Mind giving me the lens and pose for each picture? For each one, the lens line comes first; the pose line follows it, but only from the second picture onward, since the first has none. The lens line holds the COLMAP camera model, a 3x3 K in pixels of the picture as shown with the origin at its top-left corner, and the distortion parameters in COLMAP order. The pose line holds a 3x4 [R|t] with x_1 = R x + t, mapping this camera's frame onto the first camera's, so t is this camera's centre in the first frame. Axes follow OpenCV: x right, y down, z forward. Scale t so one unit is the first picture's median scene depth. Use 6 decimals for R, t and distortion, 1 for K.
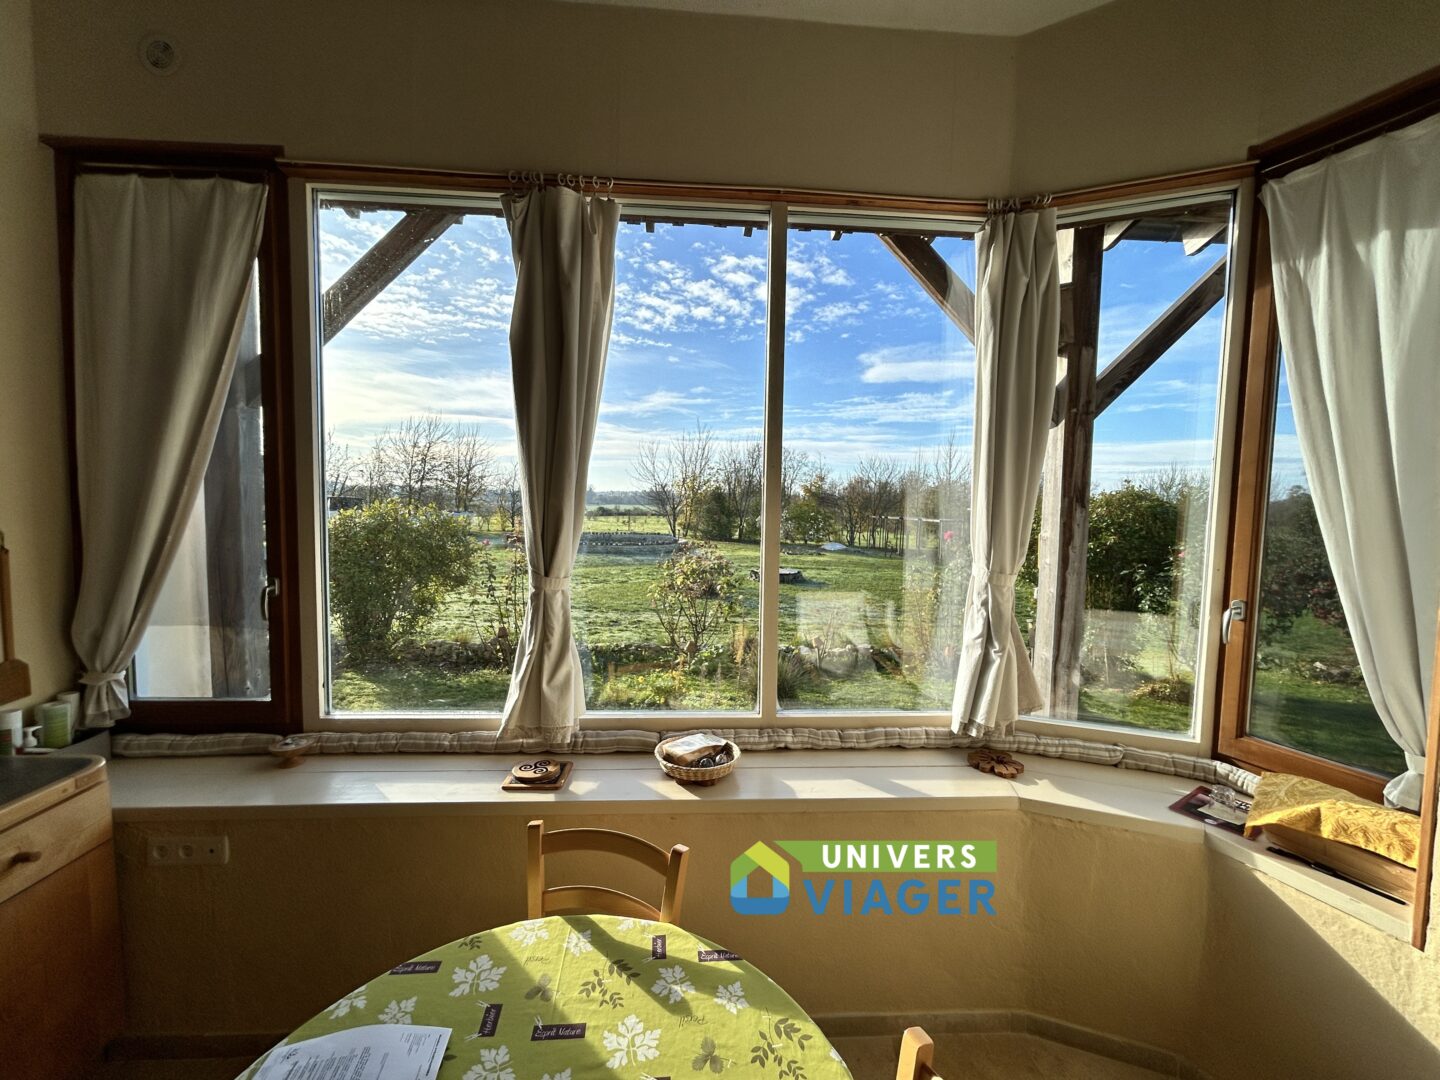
lens RADIAL K [[580.4, 0, 713.6], [0, 580.4, 538.8], [0, 0, 1]] dist [-0.002492, 0.000253]
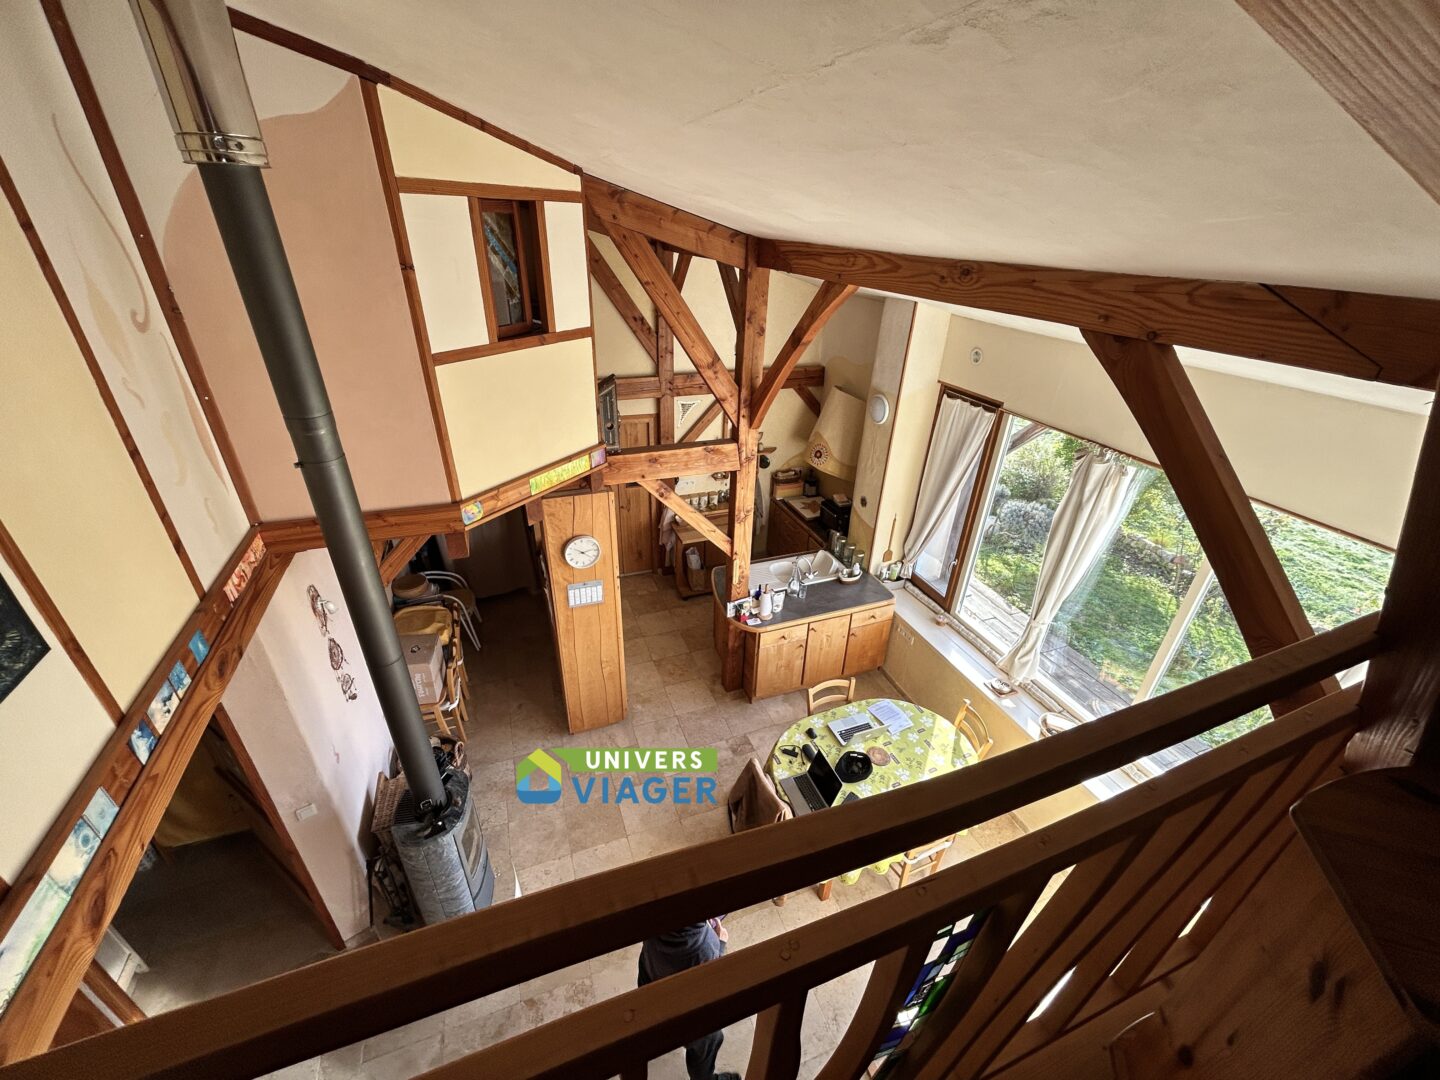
lens RADIAL K [[580.4, 0, 719.4], [0, 580.4, 537.4], [0, 0, 1]] dist [-0.002492, 0.000253]
pose [[0.304816, 0.447491, -0.840737, 1.081052], [-0.086758, 0.892122, 0.443387, -1.111419], [0.948451, -0.062211, 0.310757, -0.819649]]
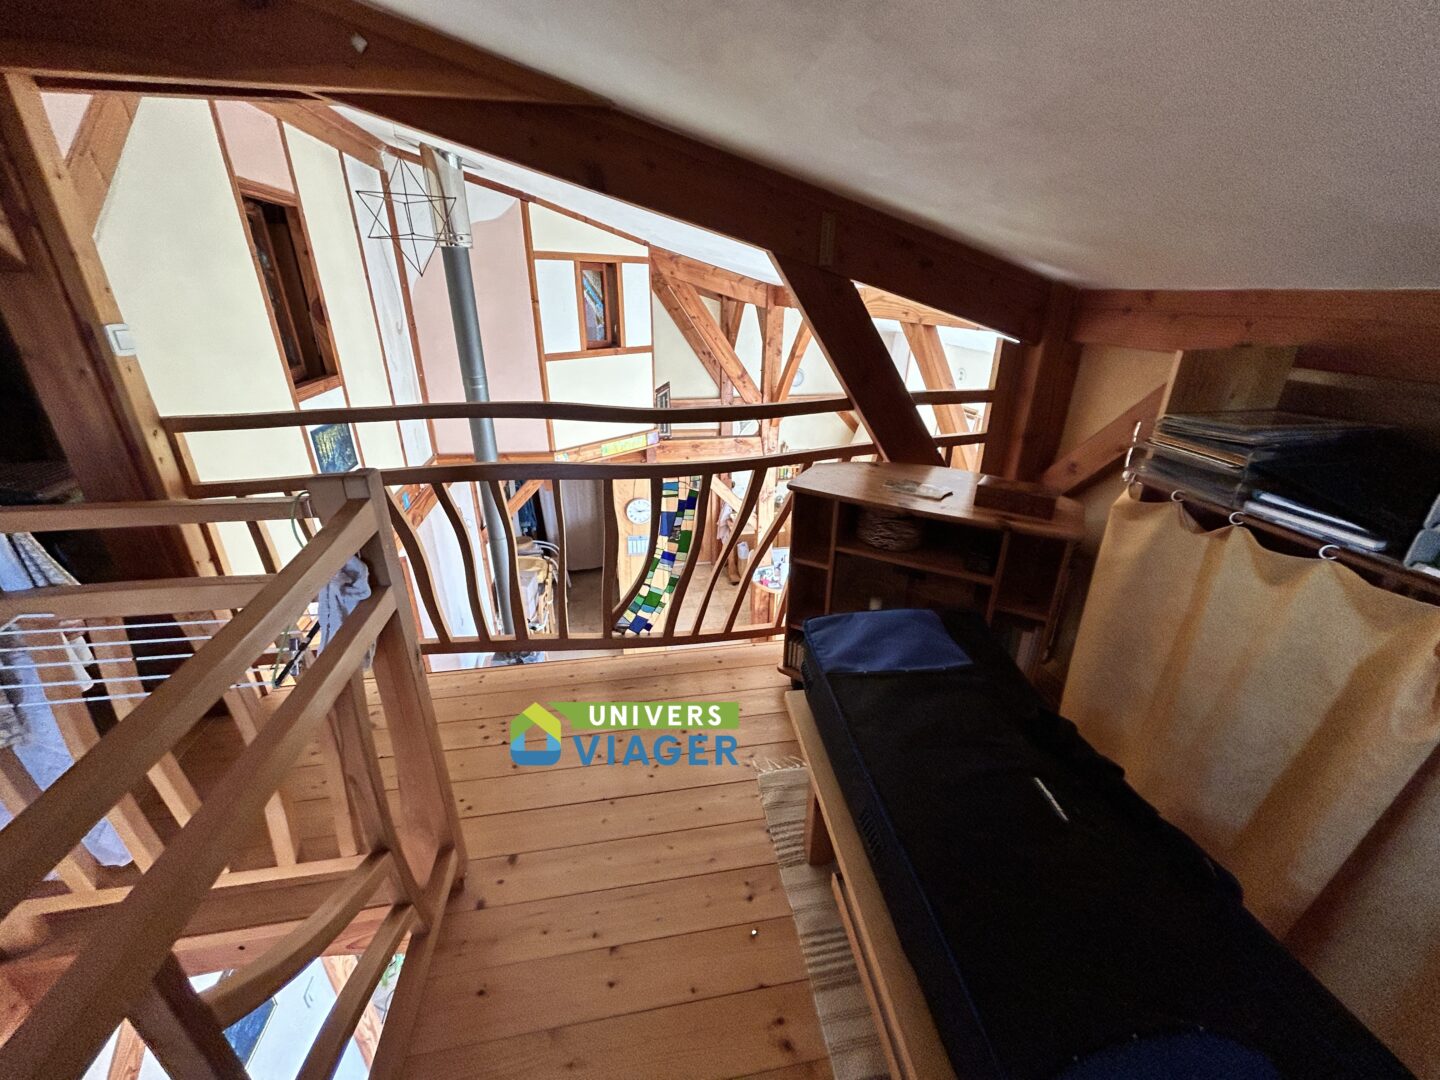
lens RADIAL K [[580.4, 0, 717.2], [0, 580.4, 538.9], [0, 0, 1]] dist [-0.002492, 0.000253]
pose [[0.119746, 0.381024, -0.916778, 1.929743], [-0.071274, 0.924339, 0.374857, -1.058512], [0.990243, 0.020454, 0.137843, -0.648036]]
